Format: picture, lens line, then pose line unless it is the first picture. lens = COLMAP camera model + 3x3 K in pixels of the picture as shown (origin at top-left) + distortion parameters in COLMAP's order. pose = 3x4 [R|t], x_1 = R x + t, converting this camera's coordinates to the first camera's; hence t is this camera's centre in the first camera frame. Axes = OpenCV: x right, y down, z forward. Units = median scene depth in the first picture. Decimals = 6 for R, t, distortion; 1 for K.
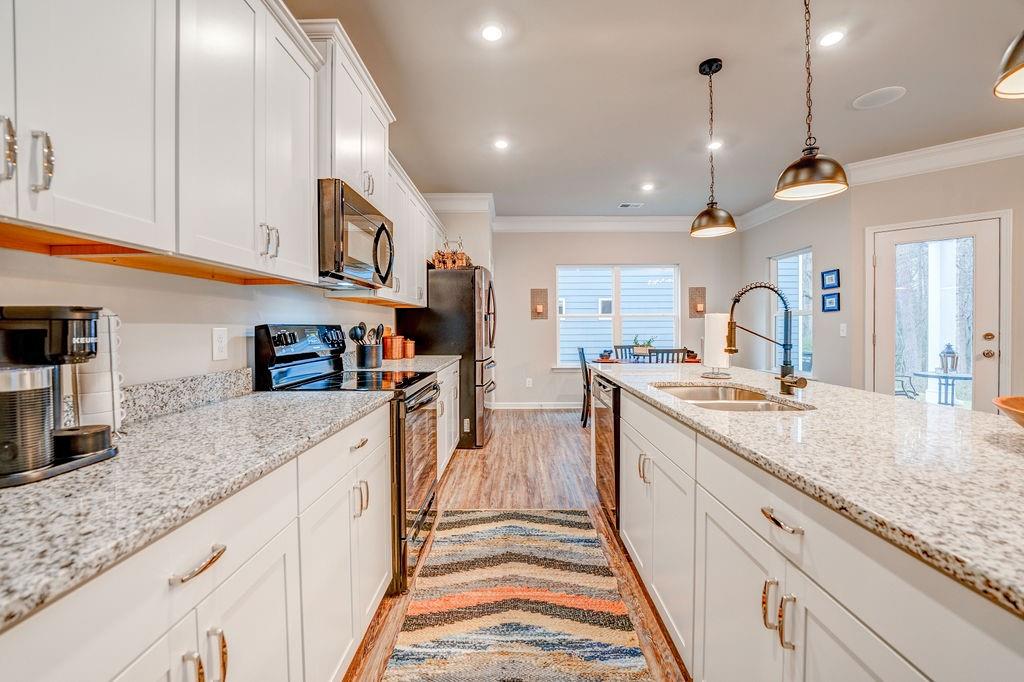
lens RADIAL K [[412.8, 0, 507.9], [0, 412.8, 339.6], [0, 0, 1]] dist [0.000031, 0.000165]
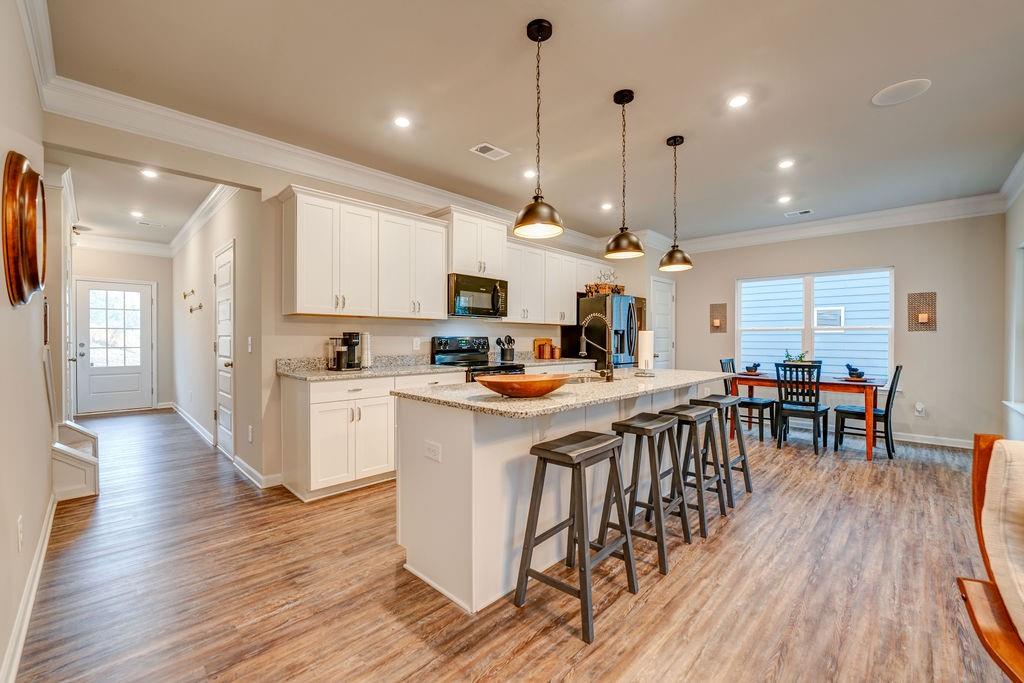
lens RADIAL K [[412.8, 0, 507.9], [0, 412.8, 340.1], [0, 0, 1]] dist [0.000031, 0.000165]
pose [[0.710048, 0.011678, -0.704056, 0.632871], [-0.031350, 0.999395, -0.015041, 0.002945], [0.703455, 0.032752, 0.709985, -0.176618]]
